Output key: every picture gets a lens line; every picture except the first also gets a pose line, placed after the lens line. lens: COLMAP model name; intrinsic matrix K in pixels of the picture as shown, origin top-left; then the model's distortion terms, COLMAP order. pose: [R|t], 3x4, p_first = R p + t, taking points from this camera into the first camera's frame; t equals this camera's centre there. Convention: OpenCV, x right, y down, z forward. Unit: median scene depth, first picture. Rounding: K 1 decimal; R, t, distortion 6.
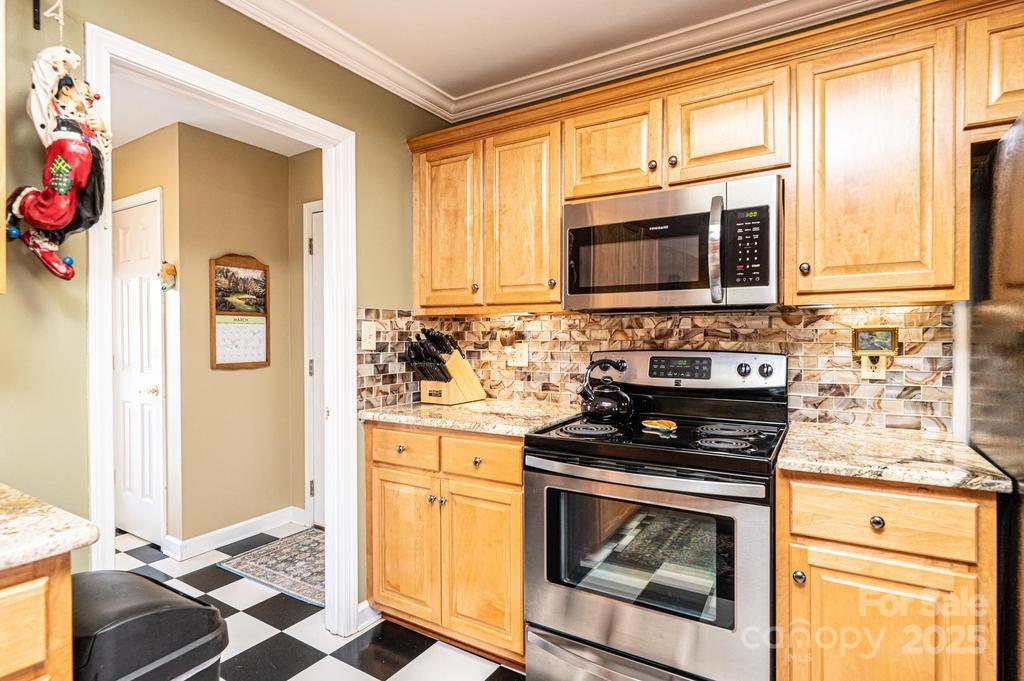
lens RADIAL K [[526.4, 0, 509.6], [0, 526.4, 339.9], [0, 0, 1]] dist [0.001831, 0.001694]
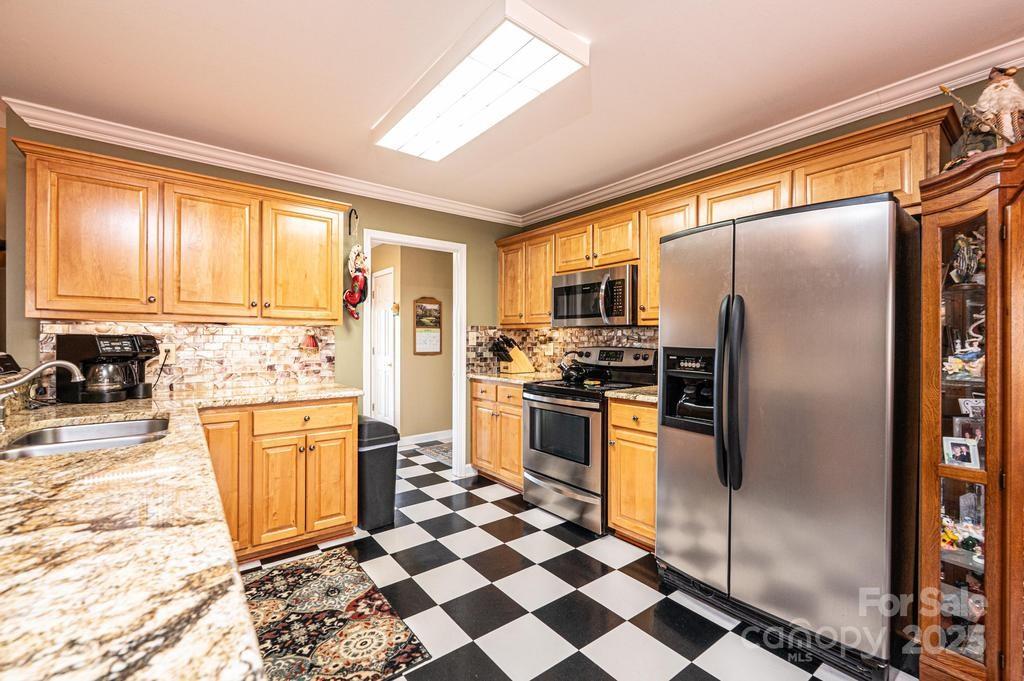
lens RADIAL K [[430.4, 0, 510.0], [0, 430.4, 339.7], [0, 0, 1]] dist [-0.001006, 0.000309]
pose [[0.938851, 0.006766, -0.344256, 0.458681], [-0.009227, 0.999942, -0.005511, 0.004310], [0.344199, 0.008351, 0.938860, -0.559023]]
